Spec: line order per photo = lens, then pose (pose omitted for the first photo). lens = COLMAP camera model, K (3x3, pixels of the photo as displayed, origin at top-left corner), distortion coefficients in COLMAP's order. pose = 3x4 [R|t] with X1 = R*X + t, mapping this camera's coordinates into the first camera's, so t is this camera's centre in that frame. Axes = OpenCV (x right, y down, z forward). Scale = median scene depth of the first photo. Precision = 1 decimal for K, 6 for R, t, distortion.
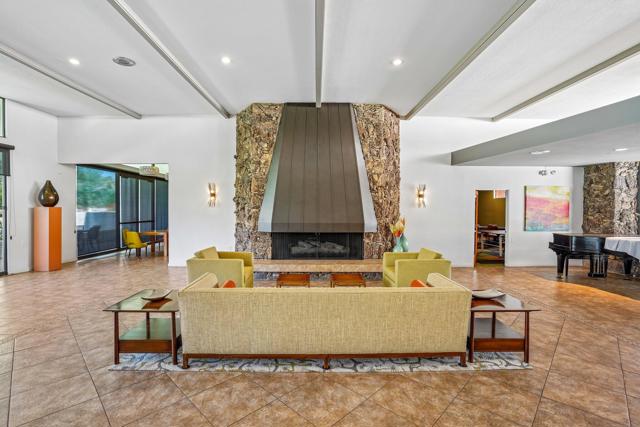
lens RADIAL K [[299.4, 0, 320.0], [0, 299.4, 213.5], [0, 0, 1]] dist [-0.063028, 0.026252]
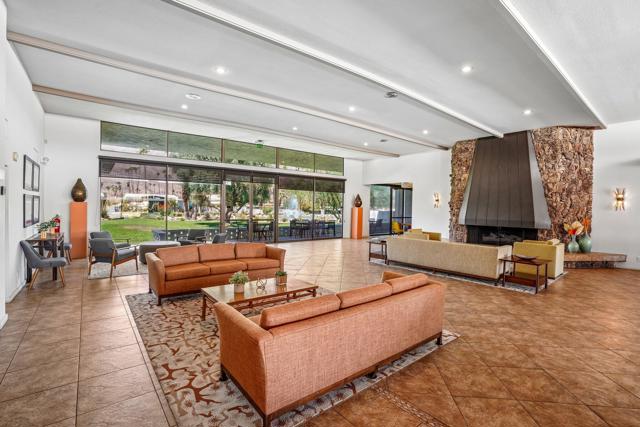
lens RADIAL K [[299.4, 0, 320.0], [0, 299.4, 213.5], [0, 0, 1]] dist [-0.063028, 0.026252]
pose [[0.623239, 0.021952, -0.781724, 0.536355], [-0.025720, 0.999641, 0.007566, 0.012020], [0.781609, 0.015391, 0.623579, -0.514243]]
